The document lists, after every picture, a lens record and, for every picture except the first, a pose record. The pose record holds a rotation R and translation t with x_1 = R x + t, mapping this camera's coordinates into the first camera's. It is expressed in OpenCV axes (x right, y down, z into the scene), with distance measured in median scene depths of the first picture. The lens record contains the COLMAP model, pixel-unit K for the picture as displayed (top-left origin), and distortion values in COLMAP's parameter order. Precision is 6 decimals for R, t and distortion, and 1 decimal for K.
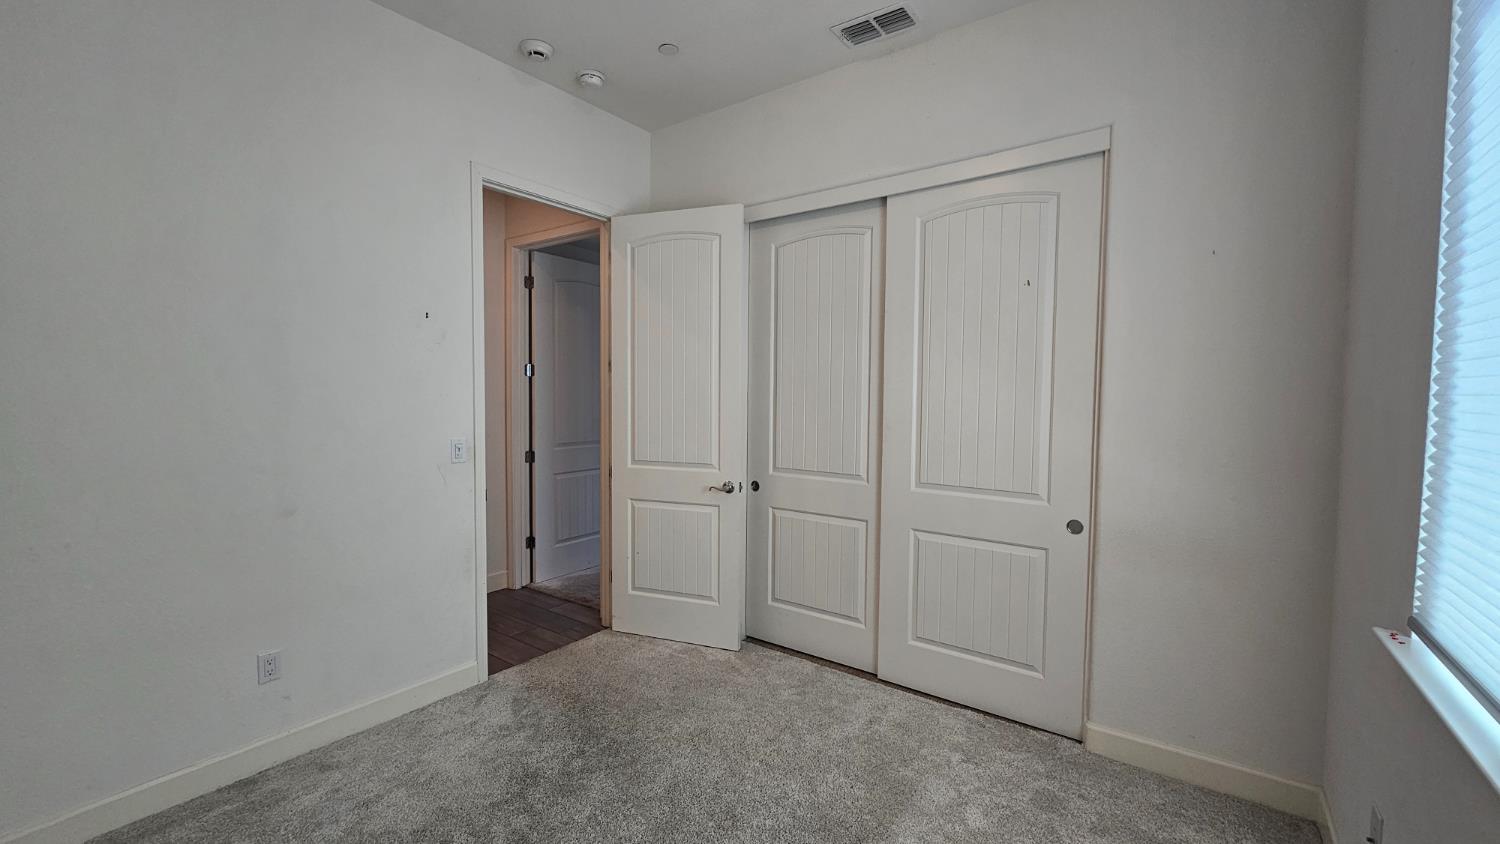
lens RADIAL K [[608.8, 0, 750.0], [0, 608.8, 422.0], [0, 0, 1]] dist [-0.001477, -0.000110]
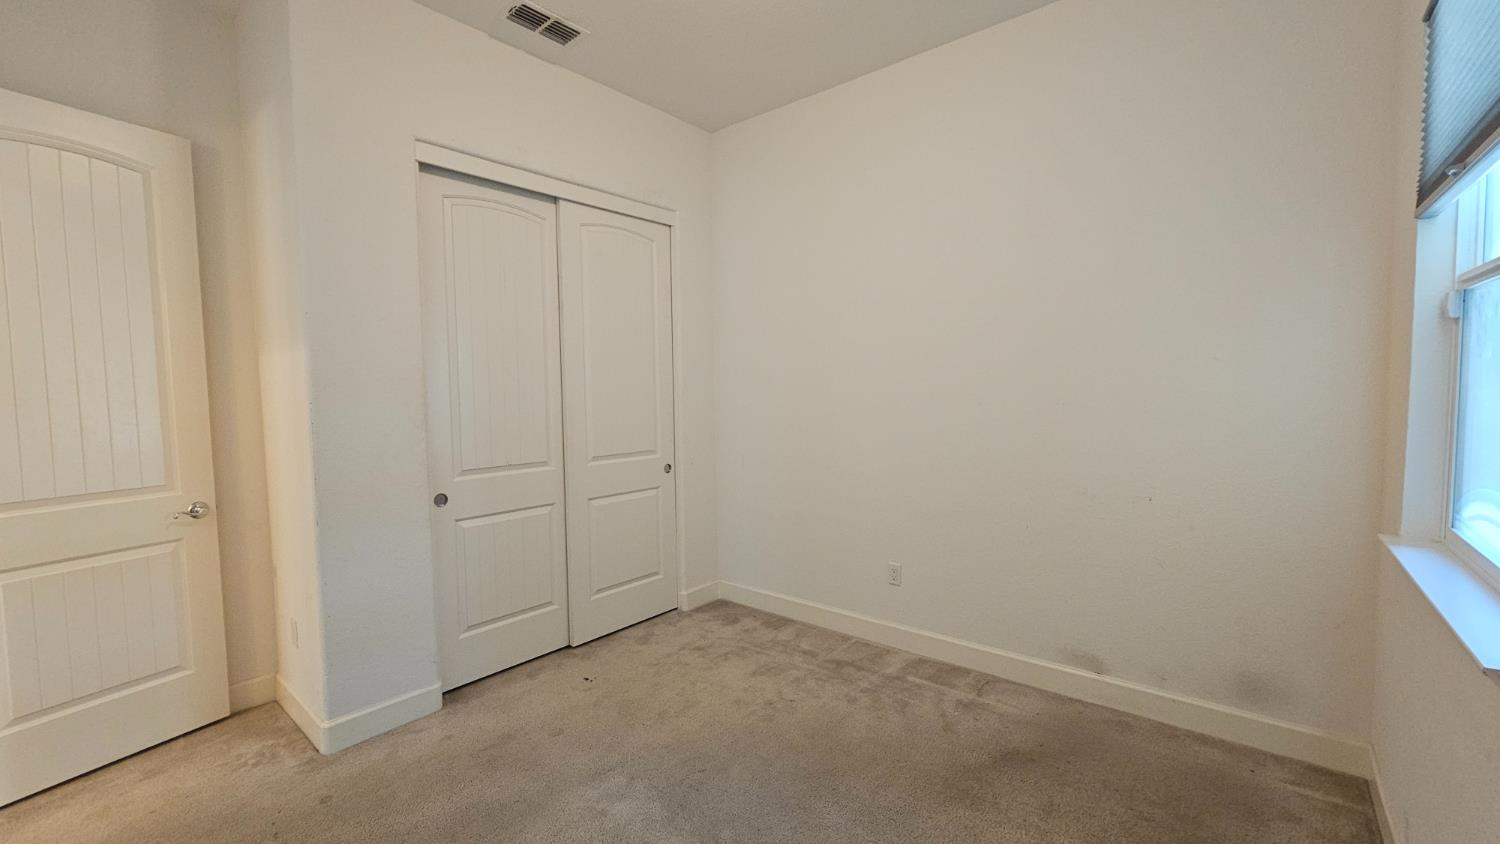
lens RADIAL K [[608.8, 0, 750.0], [0, 608.8, 422.0], [0, 0, 1]] dist [-0.001477, -0.000110]
pose [[0.067498, -0.079843, 0.994520, -0.830678], [0.066457, 0.994939, 0.075367, -0.035816], [-0.995504, 0.061006, 0.072462, 0.608903]]
